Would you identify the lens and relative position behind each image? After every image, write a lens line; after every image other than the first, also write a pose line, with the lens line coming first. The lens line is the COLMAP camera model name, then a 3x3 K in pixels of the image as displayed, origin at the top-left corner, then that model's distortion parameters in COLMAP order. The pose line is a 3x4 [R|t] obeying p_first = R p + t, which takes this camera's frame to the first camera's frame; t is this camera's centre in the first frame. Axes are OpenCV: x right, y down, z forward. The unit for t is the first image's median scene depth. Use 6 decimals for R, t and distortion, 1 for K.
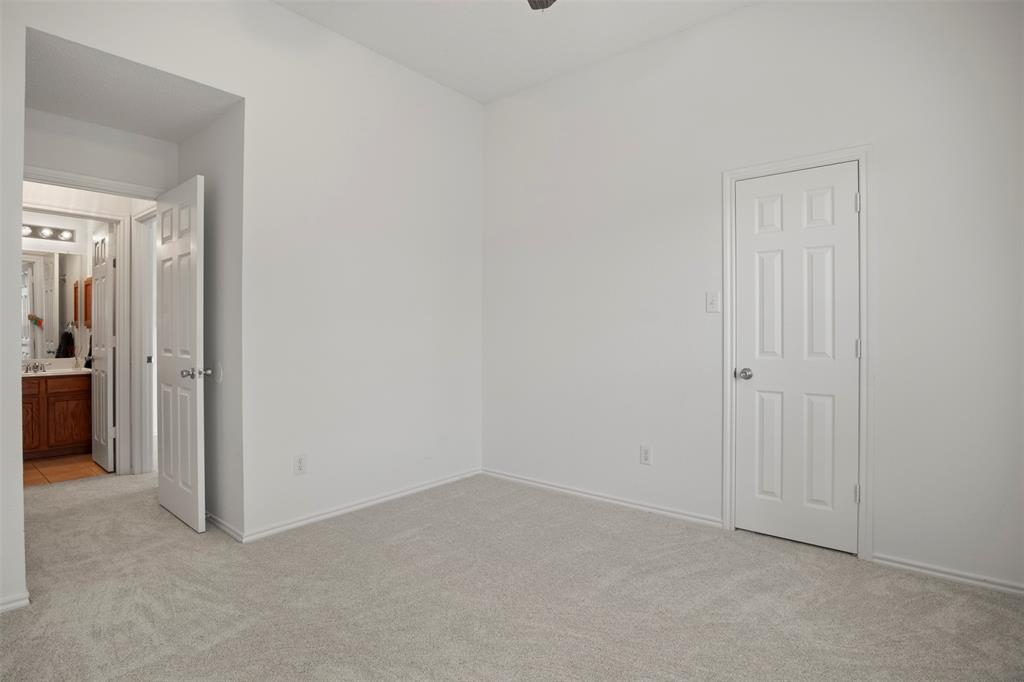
lens RADIAL K [[538.4, 0, 509.3], [0, 538.4, 331.1], [0, 0, 1]] dist [-0.001089, -0.000362]
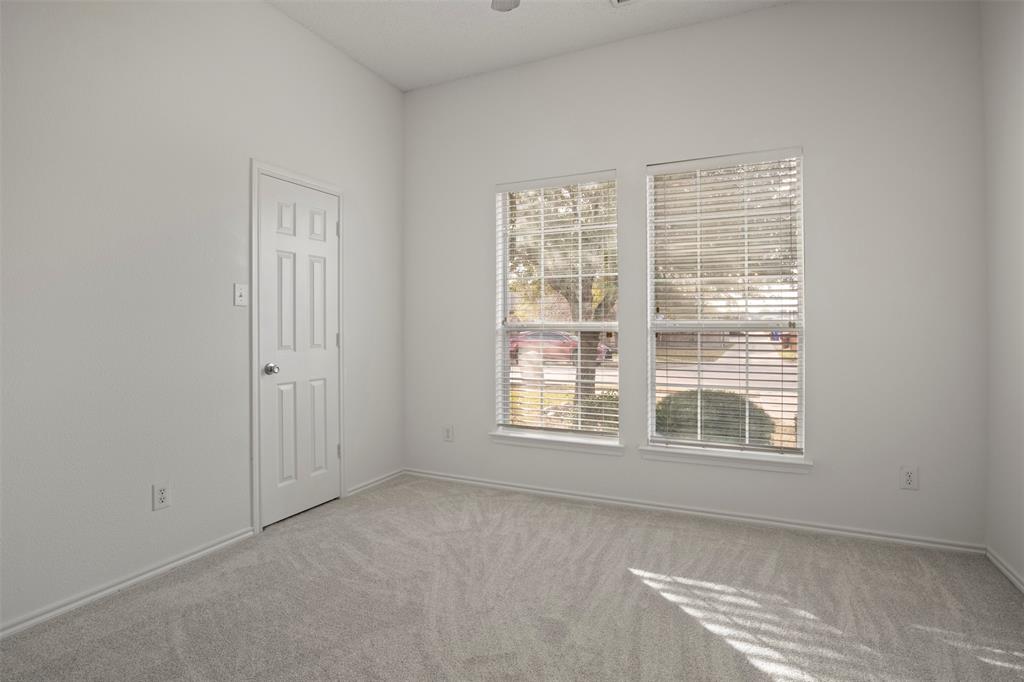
lens RADIAL K [[538.4, 0, 509.3], [0, 538.4, 331.1], [0, 0, 1]] dist [-0.001089, -0.000362]
pose [[-0.243571, -0.003922, 0.969875, -0.714635], [0.002686, 0.999985, 0.004719, 0.005765], [-0.969879, 0.003754, -0.243557, 0.900216]]
